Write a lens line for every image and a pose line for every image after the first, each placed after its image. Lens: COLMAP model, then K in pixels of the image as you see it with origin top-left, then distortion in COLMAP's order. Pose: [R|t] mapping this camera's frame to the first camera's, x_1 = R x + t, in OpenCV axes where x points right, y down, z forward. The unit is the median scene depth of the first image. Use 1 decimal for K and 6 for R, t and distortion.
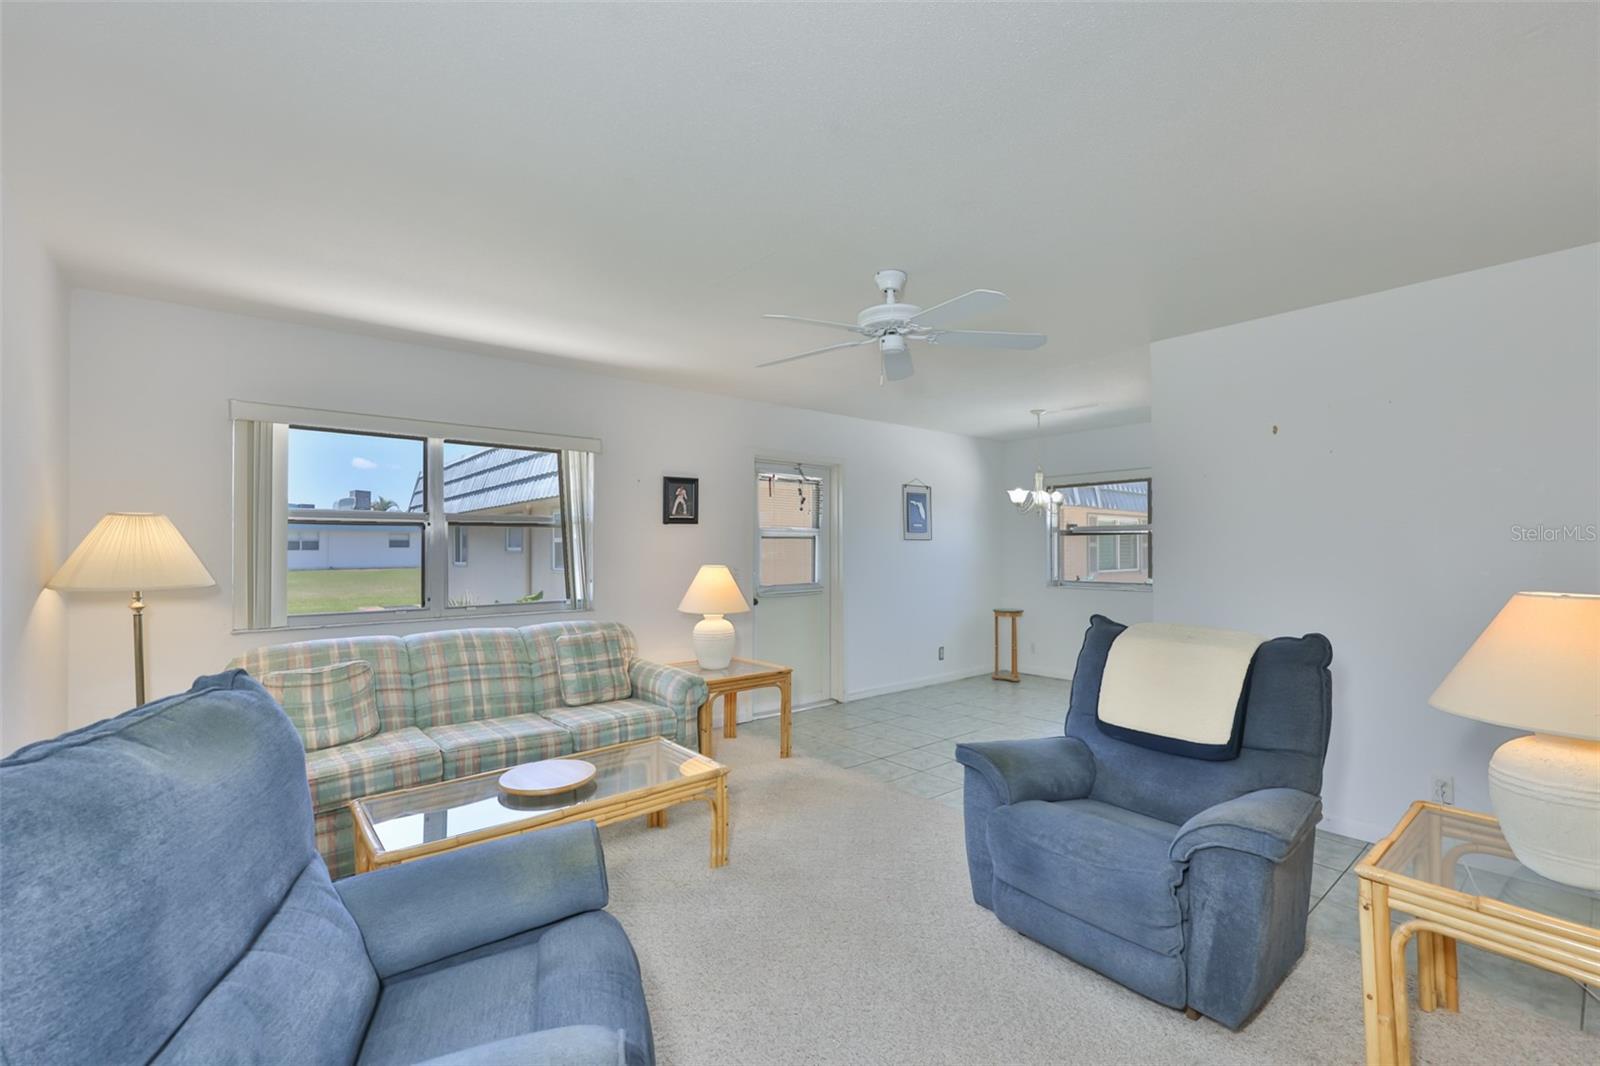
lens RADIAL K [[688.2, 0, 815.7], [0, 688.2, 552.1], [0, 0, 1]] dist [-0.001775, 0.000036]
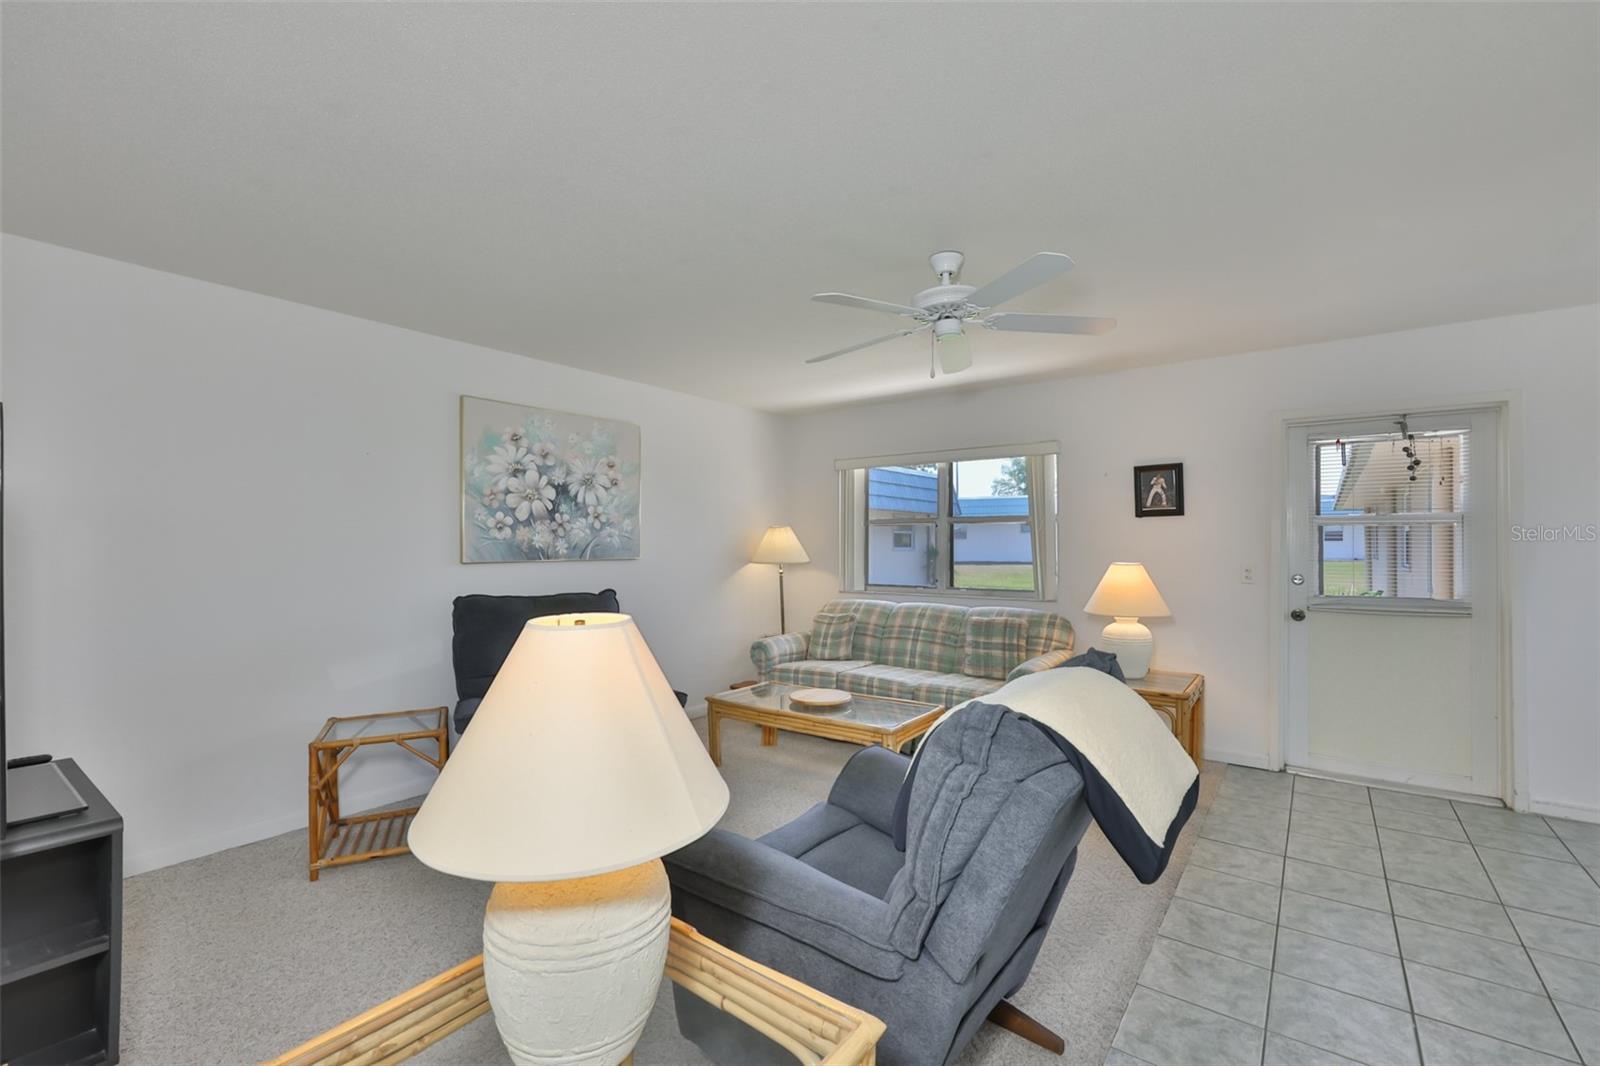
lens RADIAL K [[687.2, 0, 800.0], [0, 687.2, 533.0], [0, 0, 1]] dist [-0.001118, -0.000139]
pose [[0.210767, -0.015931, -0.977407, 0.748696], [-0.005522, 0.999832, -0.017488, -0.001287], [0.977521, 0.009083, 0.210643, 0.454715]]
